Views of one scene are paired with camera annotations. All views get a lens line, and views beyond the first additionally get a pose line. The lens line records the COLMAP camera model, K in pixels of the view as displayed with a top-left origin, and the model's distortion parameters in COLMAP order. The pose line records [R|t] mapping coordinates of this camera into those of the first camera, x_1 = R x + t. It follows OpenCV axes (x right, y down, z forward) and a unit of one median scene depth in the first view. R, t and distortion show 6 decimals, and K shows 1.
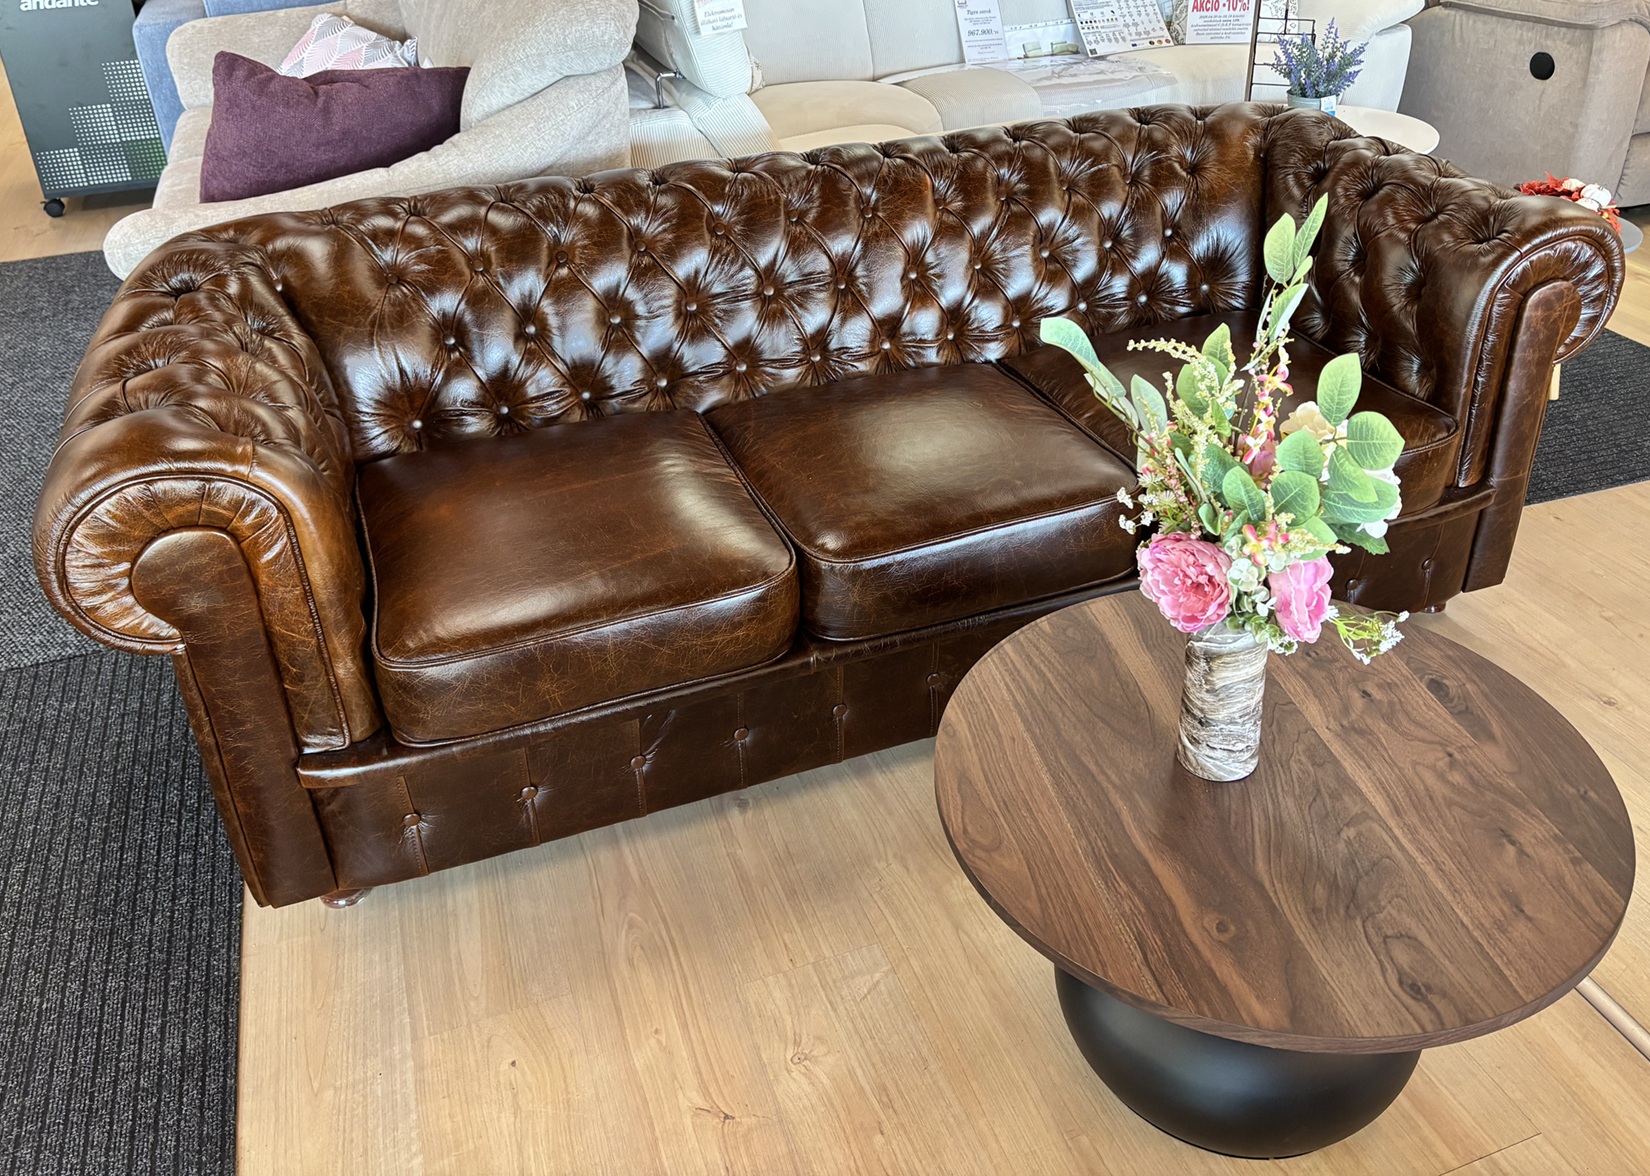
lens RADIAL K [[1345.1, 0, 864.7], [0, 1345.1, 501.6], [0, 0, 1]] dist [0.037169, -0.019834]
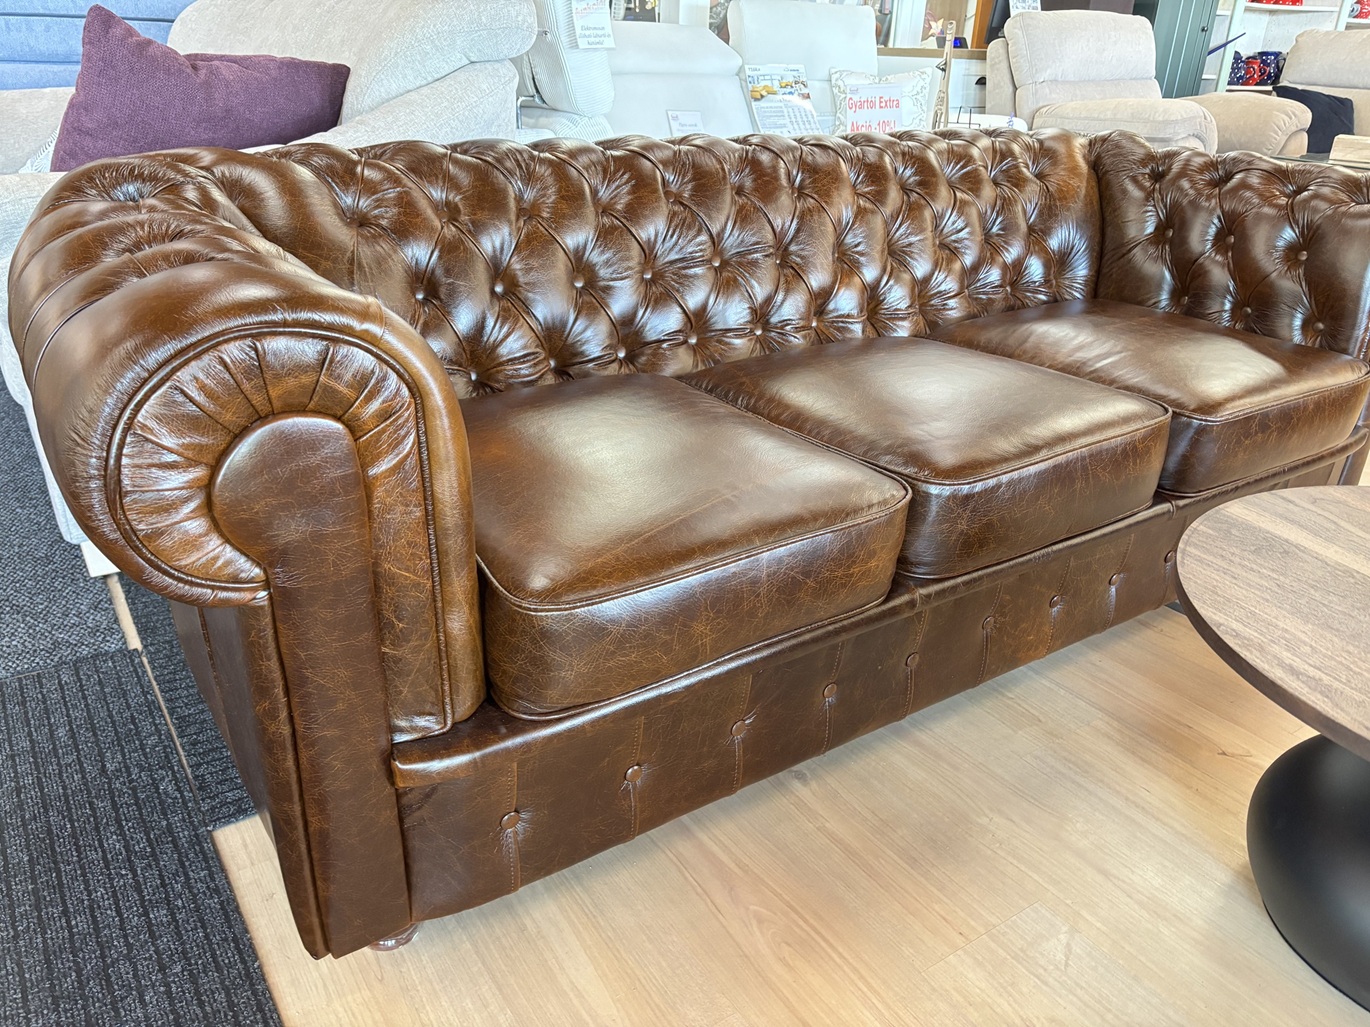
lens RADIAL K [[1030.7, 0, 687.3], [0, 1030.7, 518.4], [0, 0, 1]] dist [0.014564, -0.005309]
pose [[0.972689, -0.050870, 0.226469, -0.306044], [0.066866, 0.995738, -0.063525, 0.087517], [-0.222272, 0.076933, 0.971945, 0.314090]]
